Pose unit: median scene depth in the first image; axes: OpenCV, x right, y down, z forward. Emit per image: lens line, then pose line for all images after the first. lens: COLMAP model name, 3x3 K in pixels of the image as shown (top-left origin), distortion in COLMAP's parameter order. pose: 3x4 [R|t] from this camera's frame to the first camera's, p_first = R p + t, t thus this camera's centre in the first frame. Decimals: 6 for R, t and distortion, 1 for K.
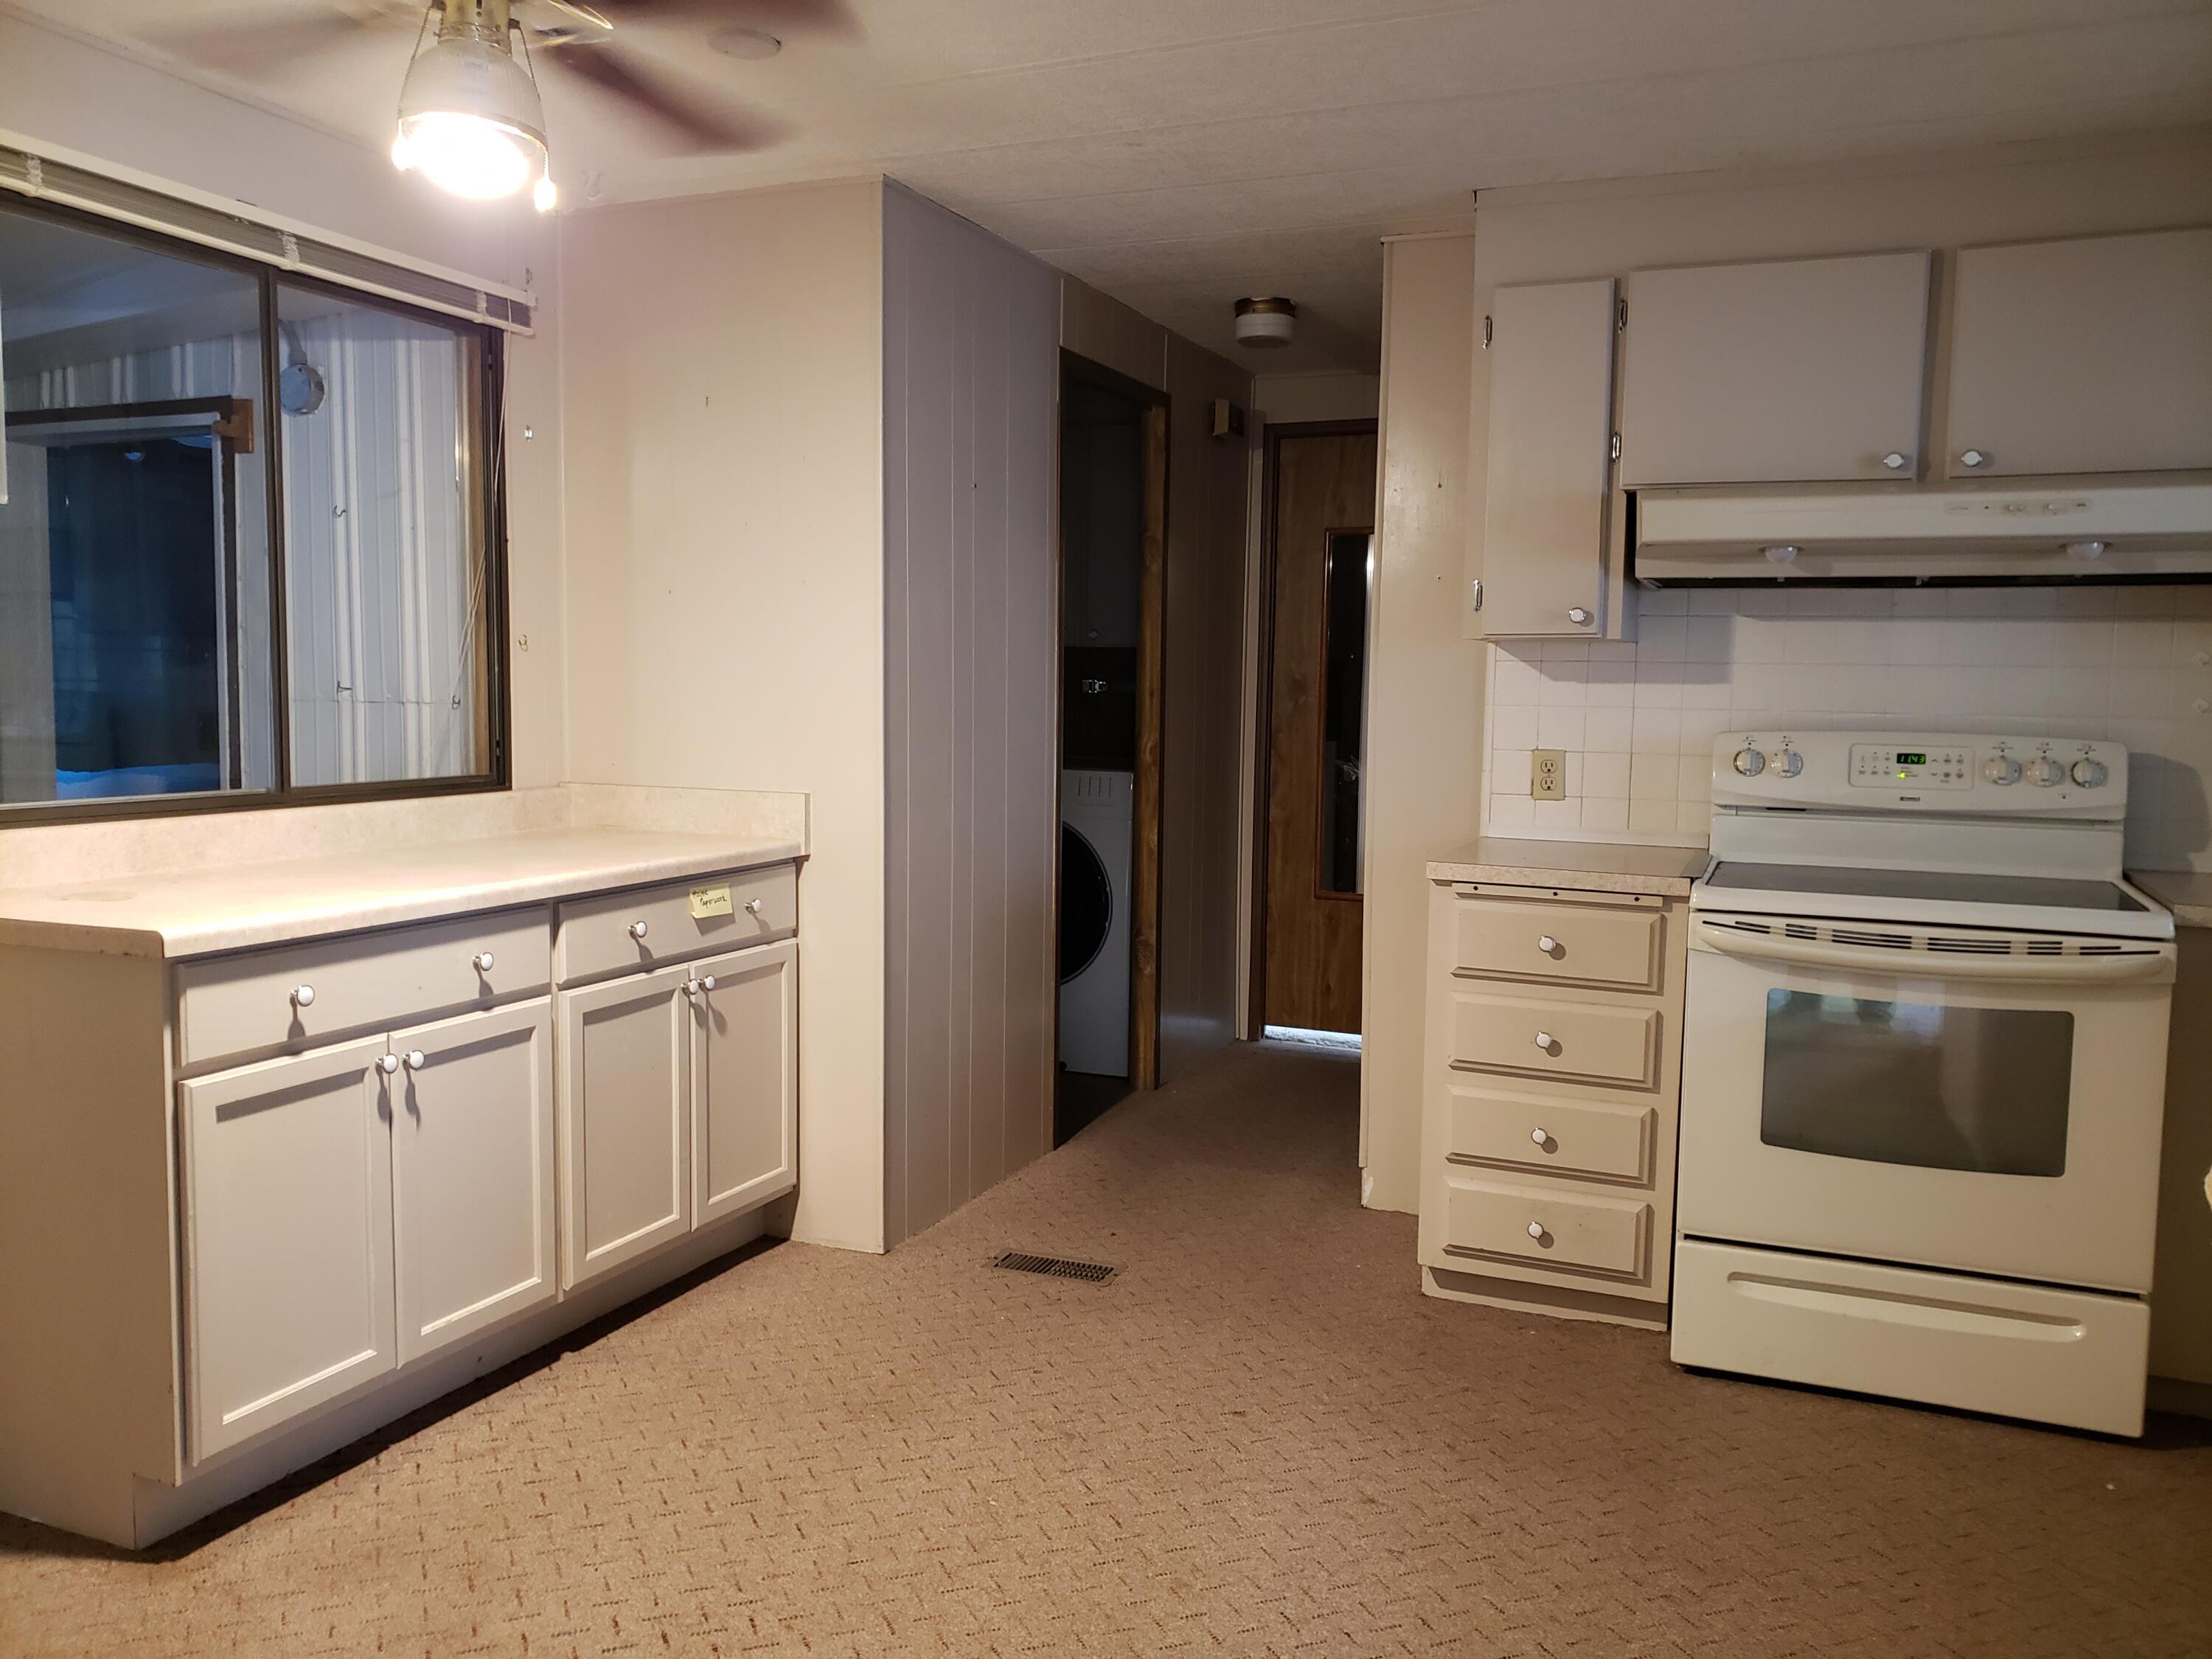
lens RADIAL K [[1708.7, 0, 1118.9], [0, 1708.7, 831.6], [0, 0, 1]] dist [0.016277, 0.021413]
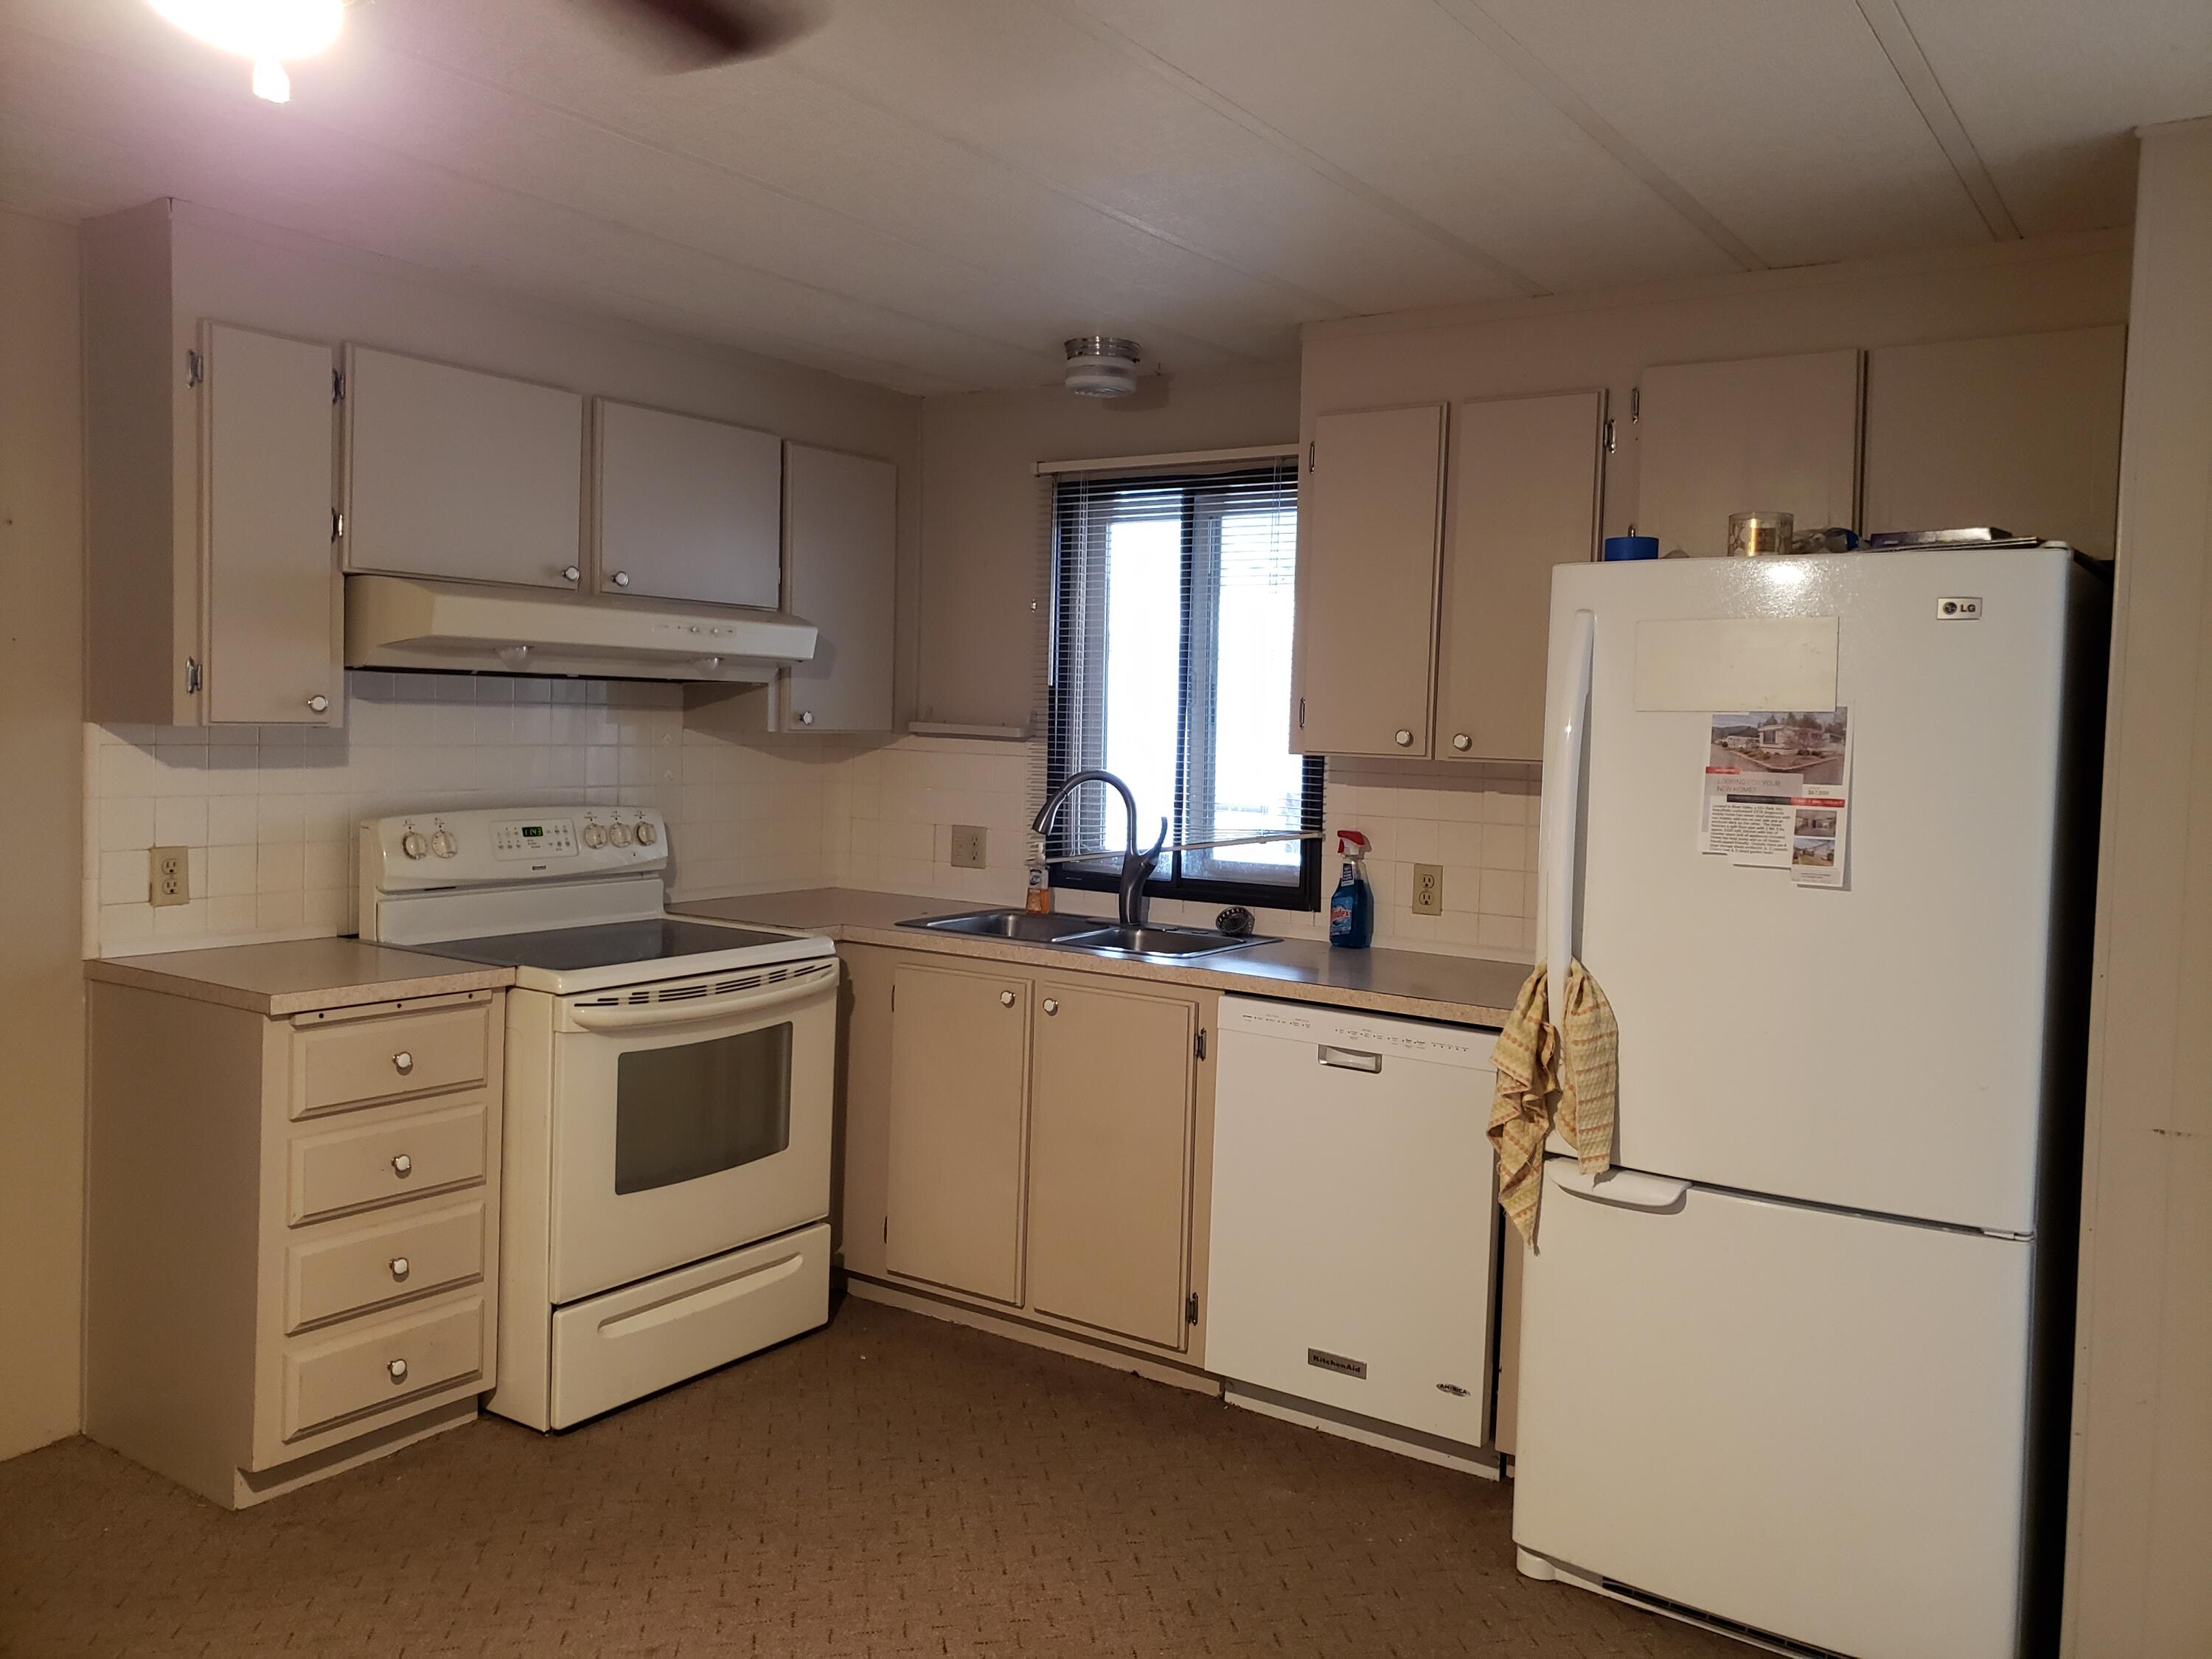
lens RADIAL K [[1708.7, 0, 1115.3], [0, 1708.7, 819.0], [0, 0, 1]] dist [0.016277, 0.021413]
pose [[0.222942, -0.068001, 0.972457, -0.558224], [0.068593, 0.996186, 0.053935, -0.088187], [-0.972415, 0.054680, 0.226756, 0.393991]]
